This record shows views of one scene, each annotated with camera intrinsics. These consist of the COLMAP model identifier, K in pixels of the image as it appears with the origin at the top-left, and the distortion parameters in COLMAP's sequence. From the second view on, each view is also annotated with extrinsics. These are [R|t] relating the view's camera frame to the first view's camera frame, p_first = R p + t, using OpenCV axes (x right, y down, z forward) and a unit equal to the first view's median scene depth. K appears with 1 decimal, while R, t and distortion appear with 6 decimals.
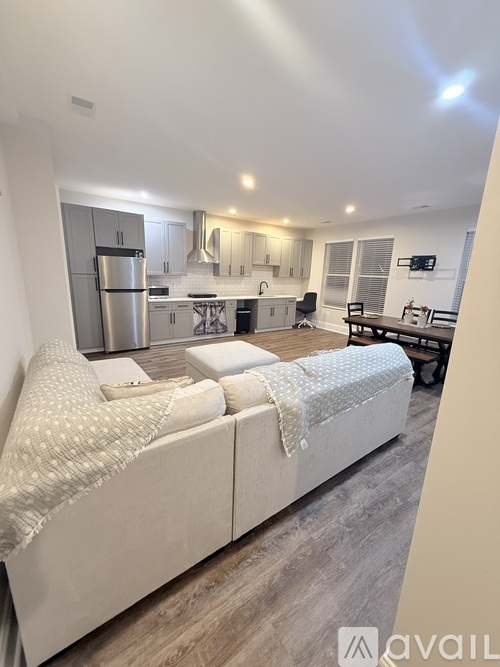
lens RADIAL K [[268.6, 0, 250.0], [0, 268.6, 333.5], [0, 0, 1]] dist [0.000323, -0.000046]
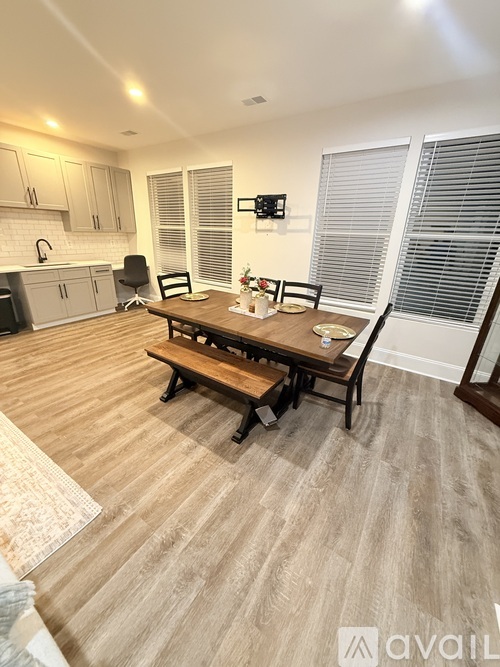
lens RADIAL K [[268.6, 0, 250.0], [0, 268.6, 333.5], [0, 0, 1]] dist [0.000323, -0.000046]
pose [[0.928035, -0.137821, 0.346058, 0.254636], [0.083263, 0.982279, 0.167912, -0.055235], [-0.363068, -0.127014, 0.923065, 0.289207]]
